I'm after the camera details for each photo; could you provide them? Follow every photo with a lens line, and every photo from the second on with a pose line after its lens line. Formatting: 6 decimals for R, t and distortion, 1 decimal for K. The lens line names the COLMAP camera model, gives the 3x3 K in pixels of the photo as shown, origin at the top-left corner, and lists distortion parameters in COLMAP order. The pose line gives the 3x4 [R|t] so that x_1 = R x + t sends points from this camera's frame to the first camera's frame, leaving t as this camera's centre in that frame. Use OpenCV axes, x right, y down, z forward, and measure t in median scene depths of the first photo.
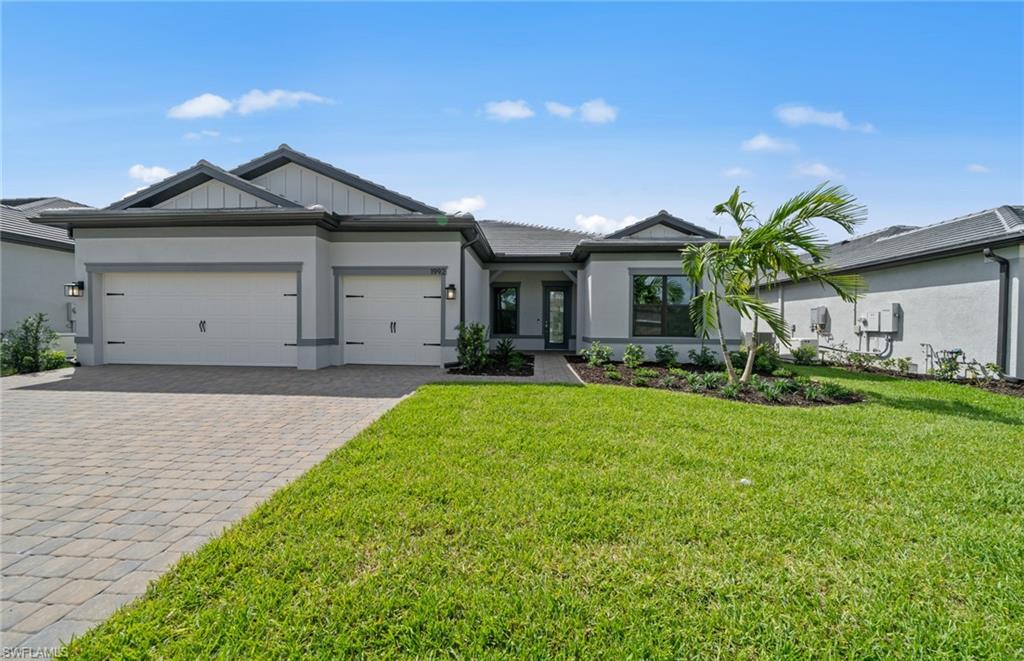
lens RADIAL K [[382.7, 0, 512.0], [0, 382.7, 330.5], [0, 0, 1]] dist [-0.001939, -0.000226]
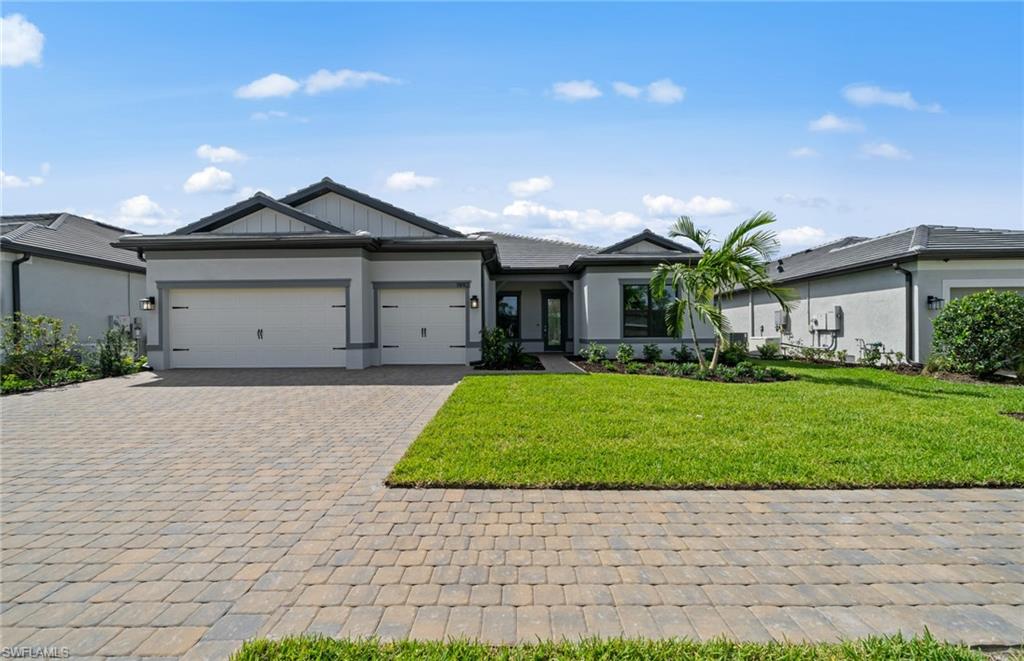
lens RADIAL K [[402.8, 0, 512.0], [0, 402.8, 330.5], [0, 0, 1]] dist [-0.000339, -0.000061]
pose [[0.998750, -0.016319, 0.047236, -0.095169], [0.017138, 0.999709, -0.016973, 0.010838], [-0.046945, 0.017761, 0.998740, -0.243281]]
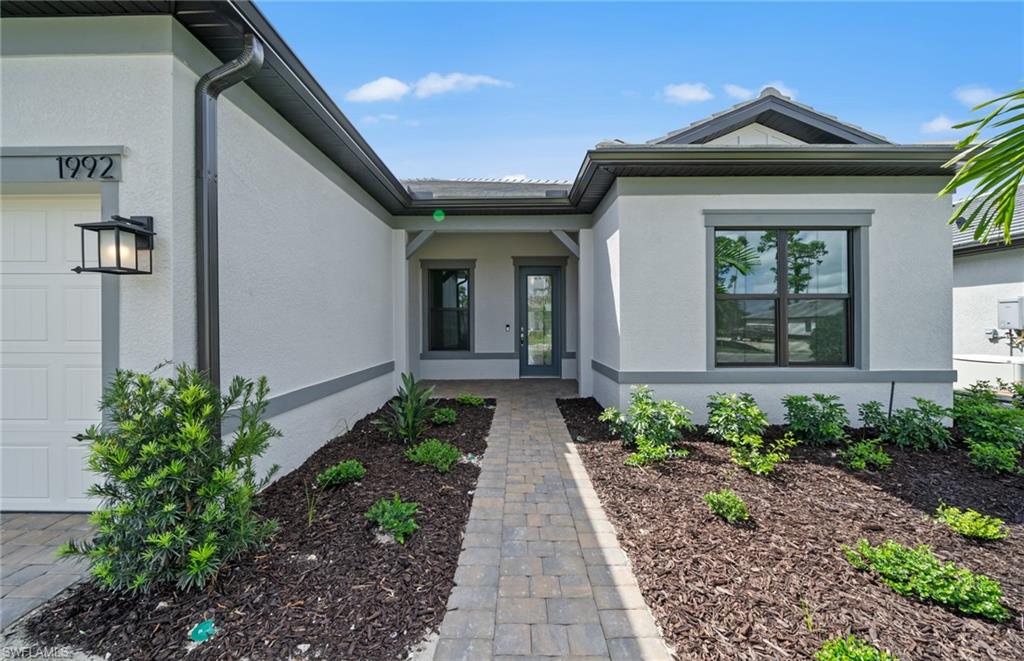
lens RADIAL K [[382.7, 0, 512.0], [0, 382.7, 330.5], [0, 0, 1]] dist [-0.001939, -0.000226]
pose [[0.998712, -0.015458, 0.048322, 0.073996], [0.014946, 0.999828, 0.010951, -0.041212], [-0.048483, -0.010215, 0.998772, 0.675843]]
